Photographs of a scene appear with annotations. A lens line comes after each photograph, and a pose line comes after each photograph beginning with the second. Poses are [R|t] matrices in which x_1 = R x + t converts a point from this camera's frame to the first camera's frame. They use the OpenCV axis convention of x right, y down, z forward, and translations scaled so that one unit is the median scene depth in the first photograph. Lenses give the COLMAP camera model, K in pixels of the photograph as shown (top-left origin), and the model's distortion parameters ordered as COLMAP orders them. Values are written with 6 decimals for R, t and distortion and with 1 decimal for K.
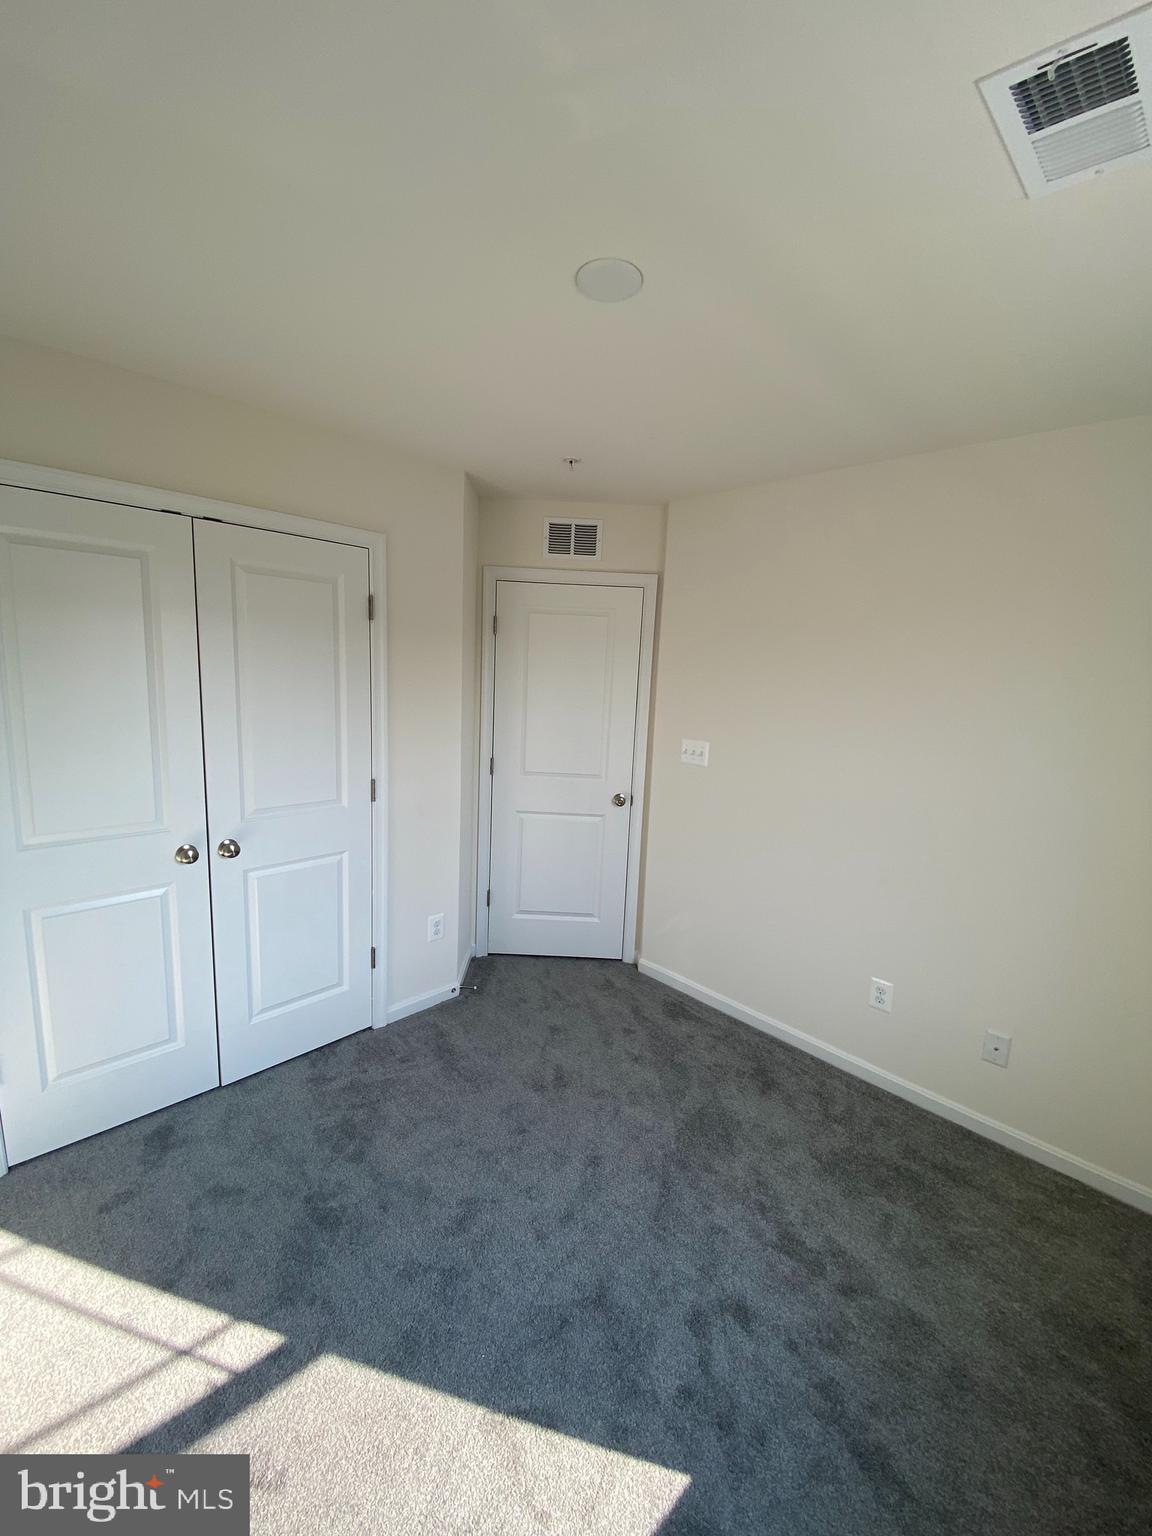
lens RADIAL K [[628.5, 0, 576.0], [0, 628.5, 768.0], [0, 0, 1]] dist [0.013863, -0.017206]
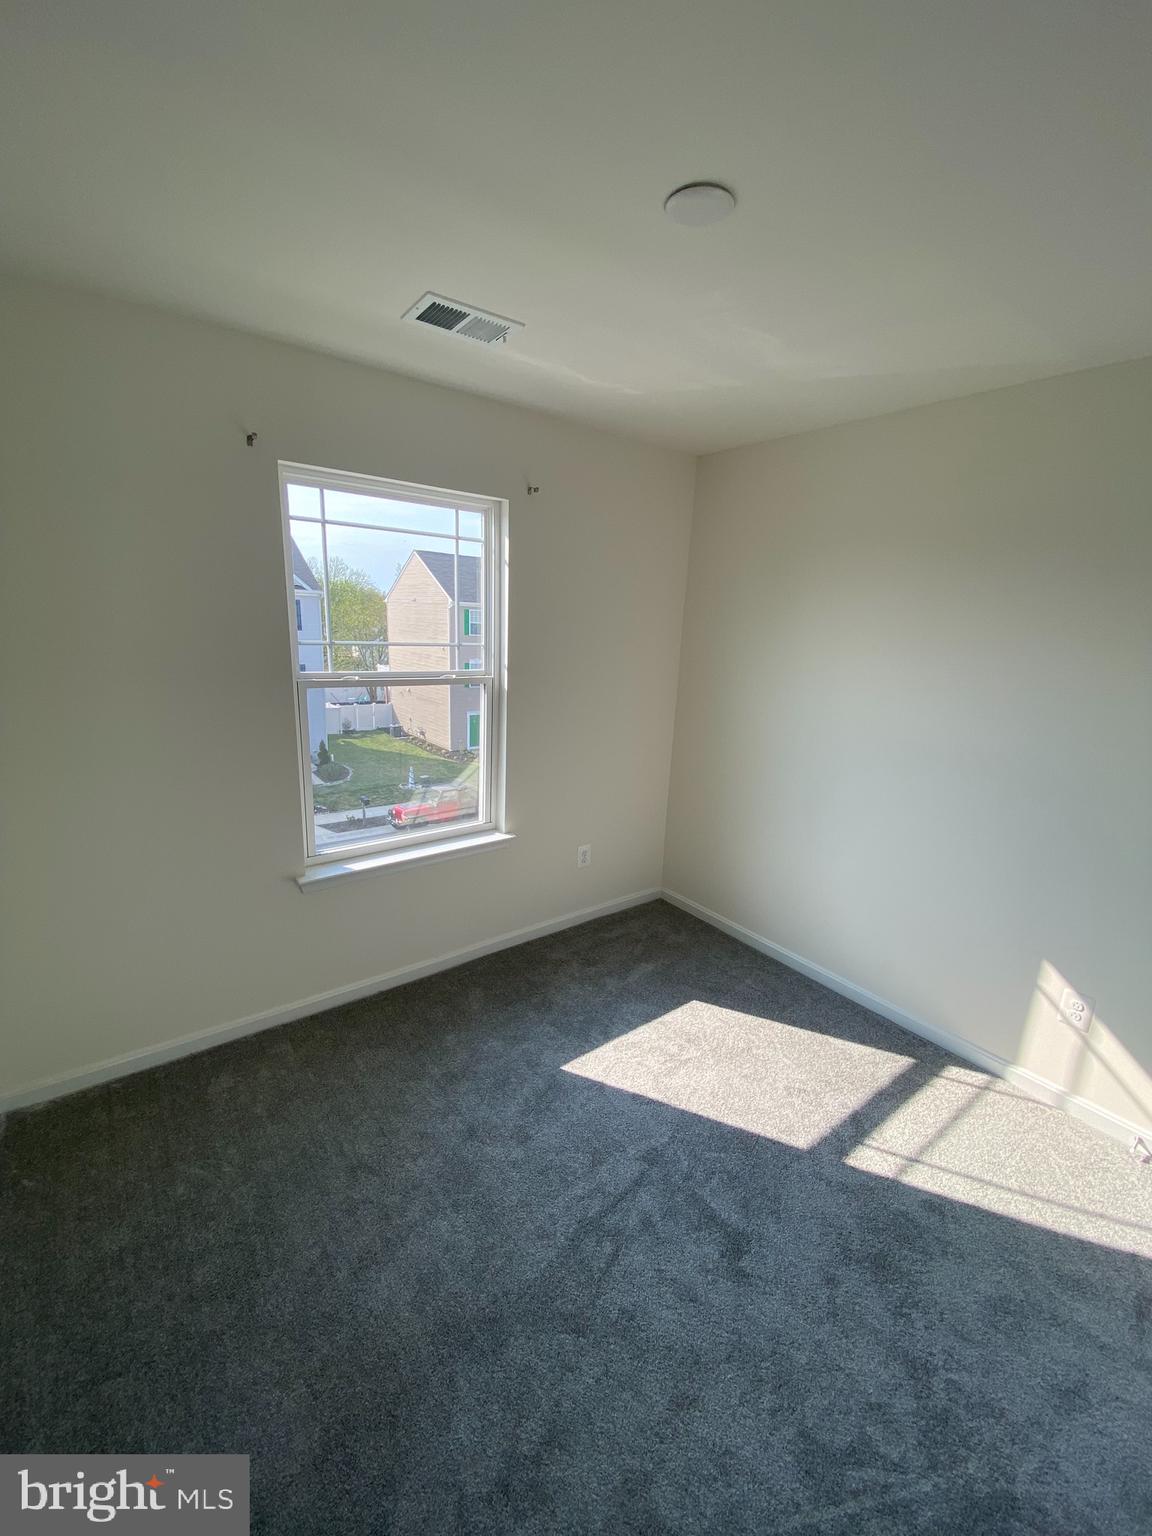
lens RADIAL K [[628.5, 0, 576.0], [0, 628.5, 768.0], [0, 0, 1]] dist [0.013863, -0.017206]
pose [[-0.987010, -0.115812, 0.111346, 0.023651], [-0.063418, 0.917650, 0.392298, -0.243503], [-0.147610, 0.380141, -0.913074, 1.524189]]
